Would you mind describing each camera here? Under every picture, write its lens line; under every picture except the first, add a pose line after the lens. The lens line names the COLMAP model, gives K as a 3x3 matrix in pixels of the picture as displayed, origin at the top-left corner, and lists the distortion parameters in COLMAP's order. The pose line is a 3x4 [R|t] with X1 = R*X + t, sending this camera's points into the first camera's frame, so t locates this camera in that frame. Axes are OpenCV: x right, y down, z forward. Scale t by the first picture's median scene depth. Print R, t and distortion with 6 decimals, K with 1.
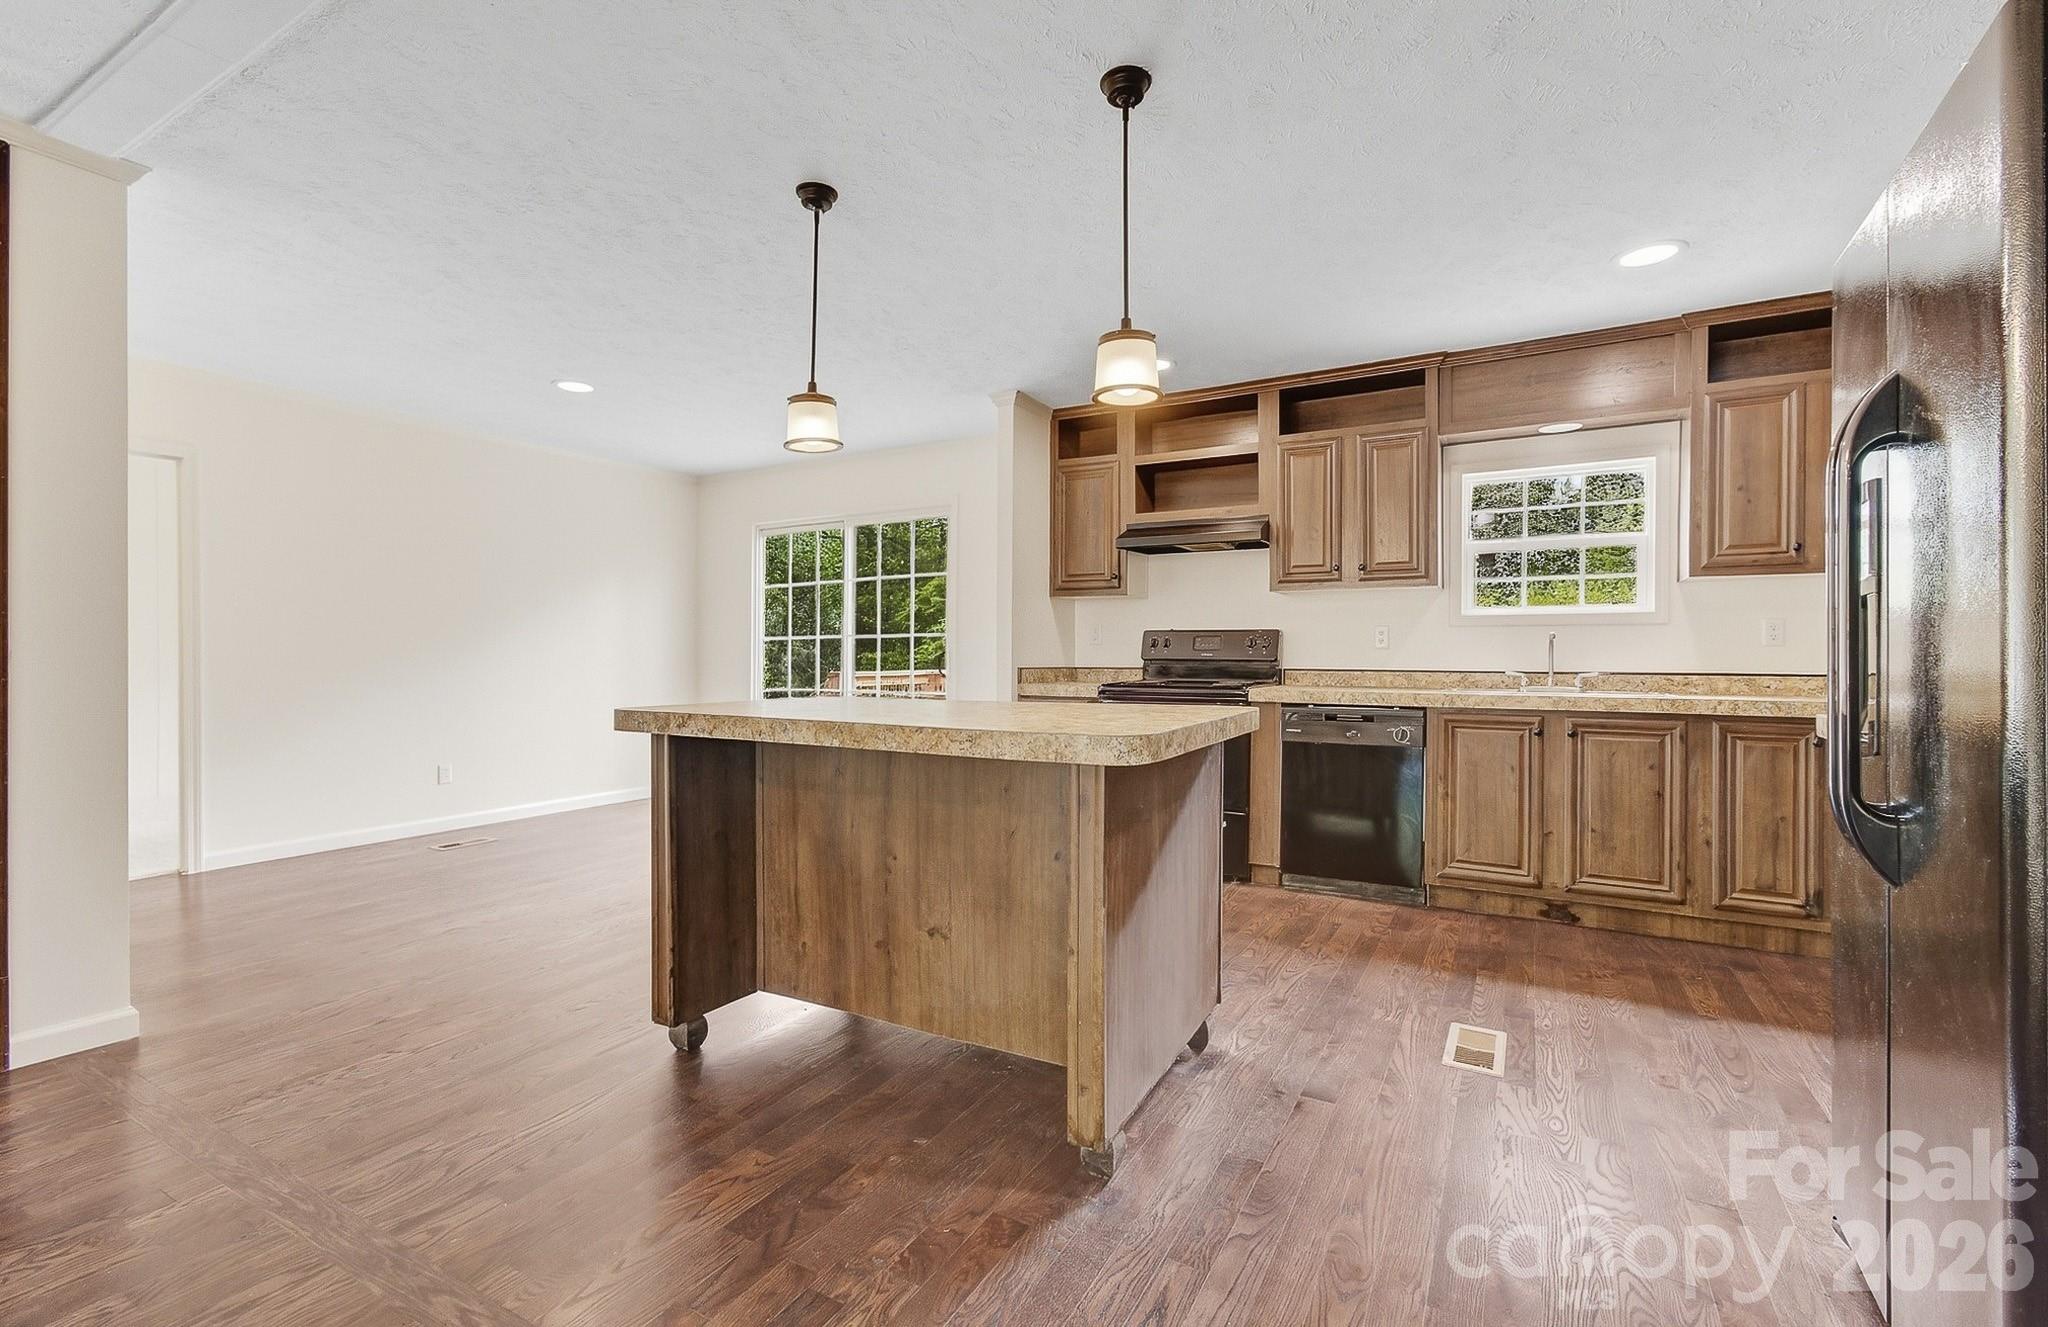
lens RADIAL K [[885.0, 0, 1012.7], [0, 885.0, 664.9], [0, 0, 1]] dist [0.001748, 0.000621]
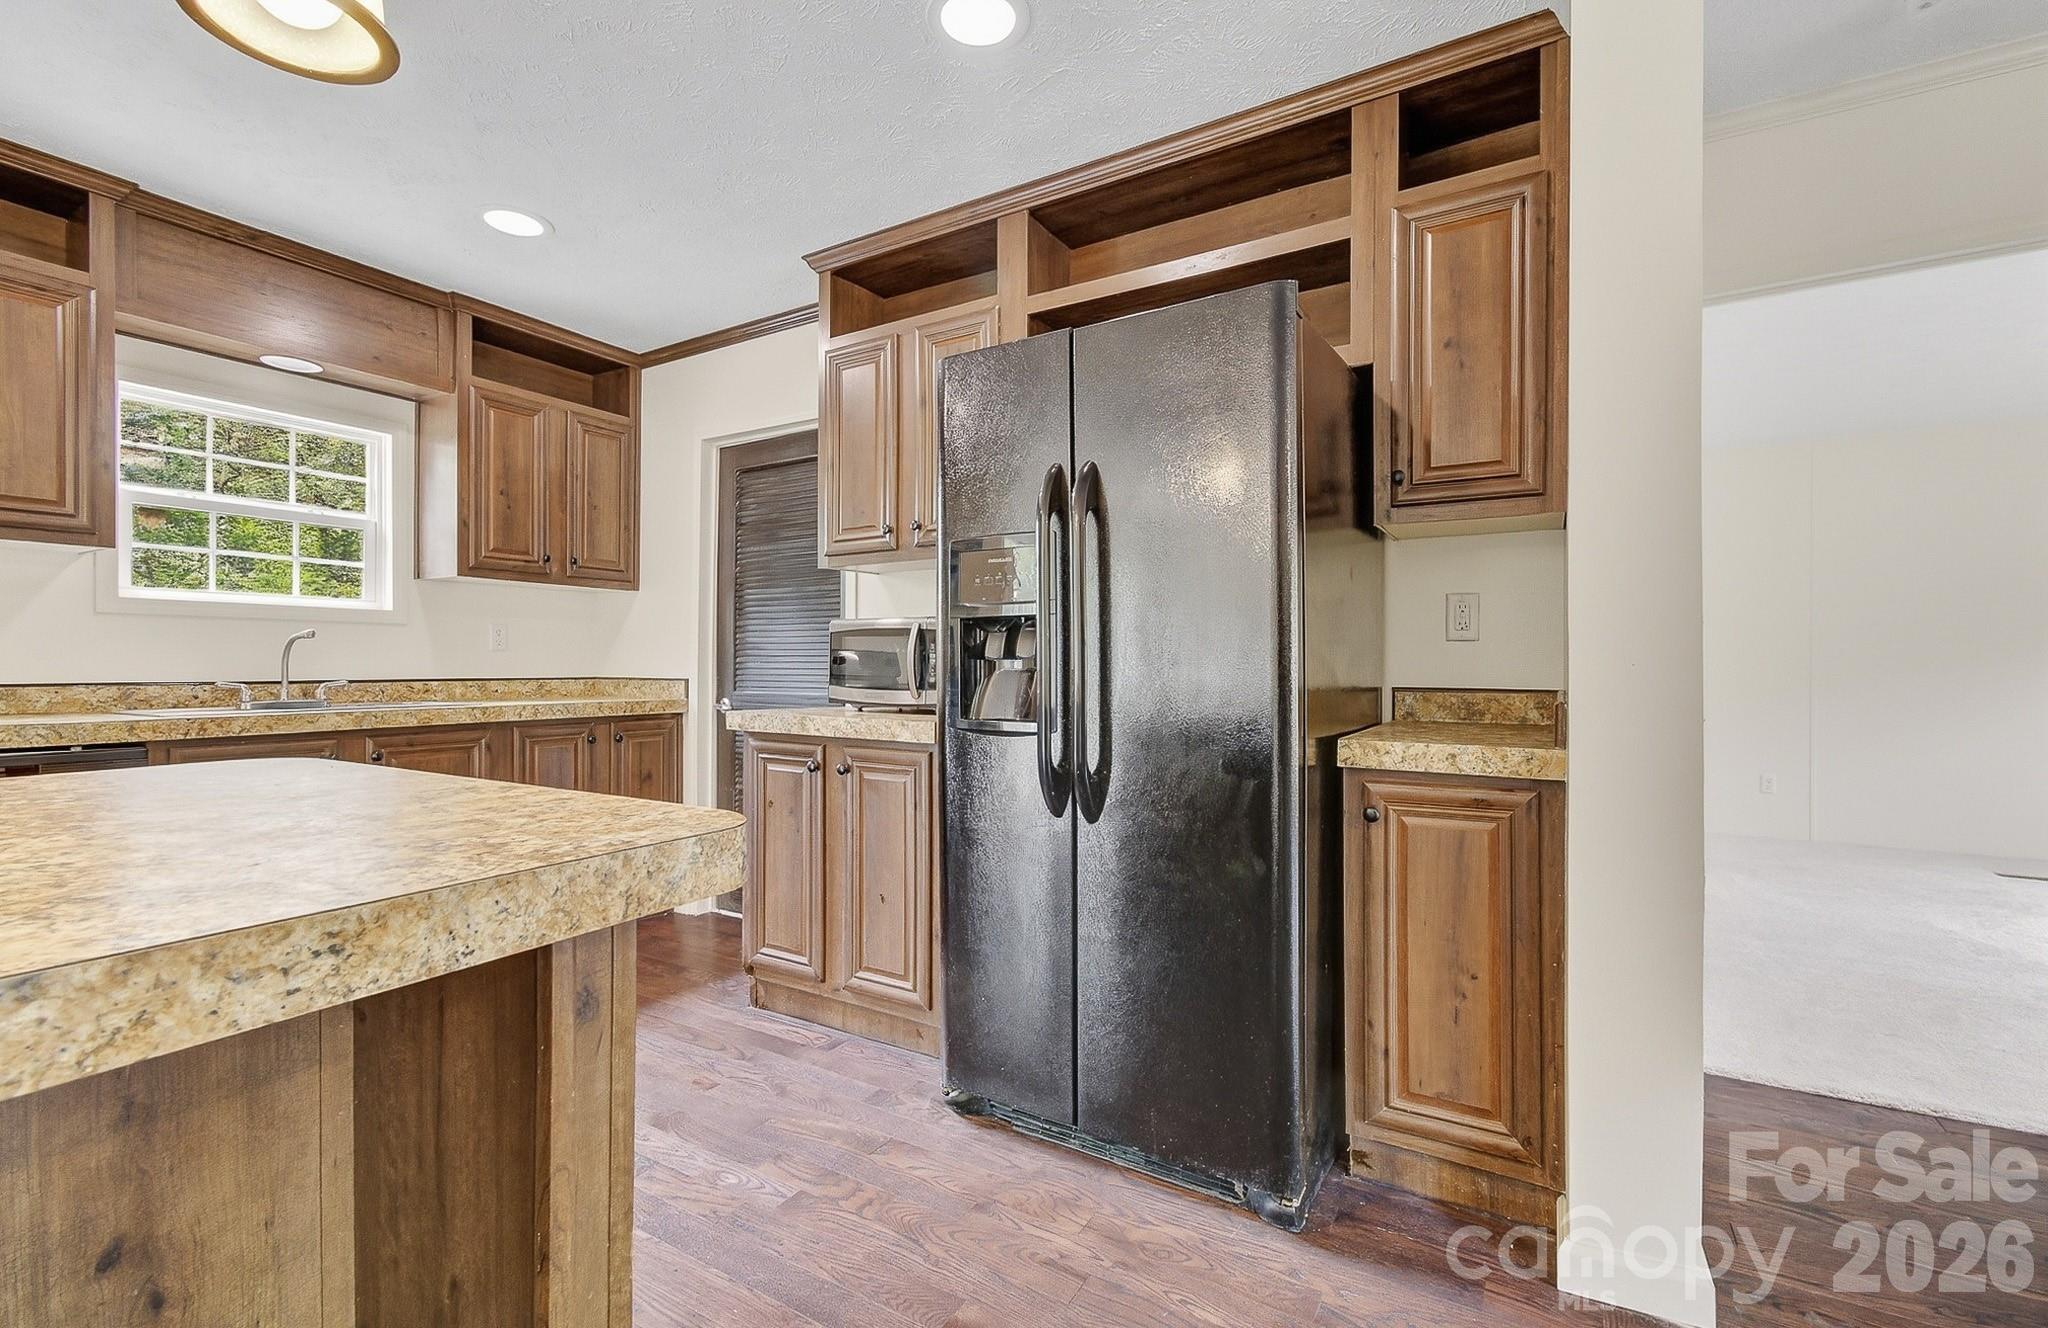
lens RADIAL K [[890.7, 0, 1019.9], [0, 890.7, 665.3], [0, 0, 1]] dist [0.004875, 0.000268]
pose [[0.017923, -0.002435, 0.999836, -0.166450], [0.008020, 0.999965, 0.002292, -0.002441], [-0.999807, 0.007978, 0.017942, 0.388691]]
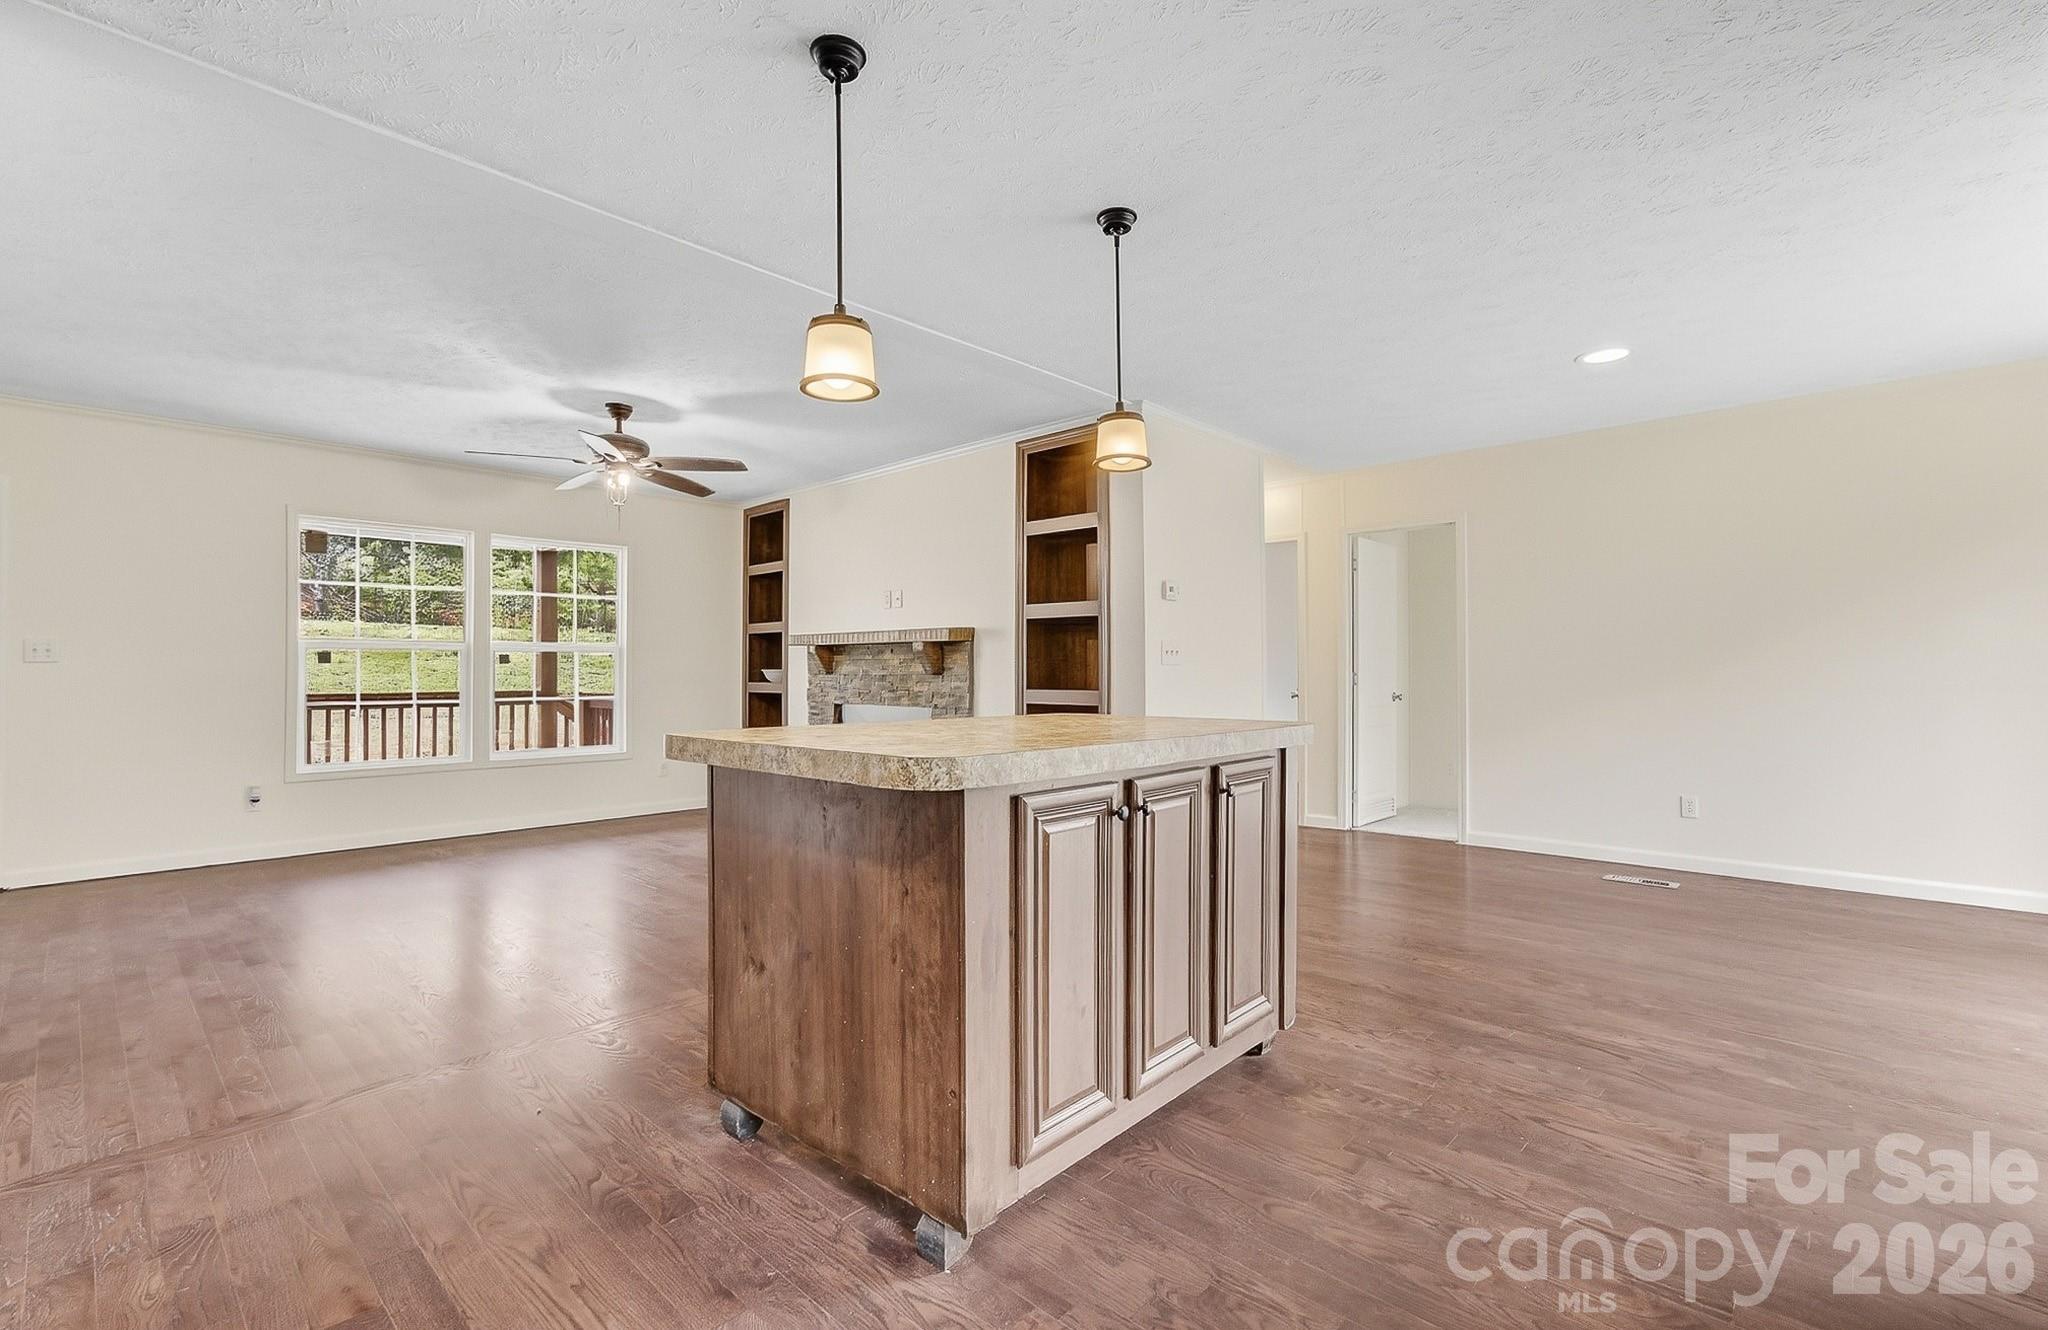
lens RADIAL K [[899.5, 0, 1019.0], [0, 899.5, 668.1], [0, 0, 1]] dist [-0.000451, 0.000618]
pose [[-0.233631, -0.006017, -0.972307, 0.582913], [-0.010225, 0.999941, -0.003731, -0.007514], [0.972272, 0.009071, -0.233679, 0.826798]]
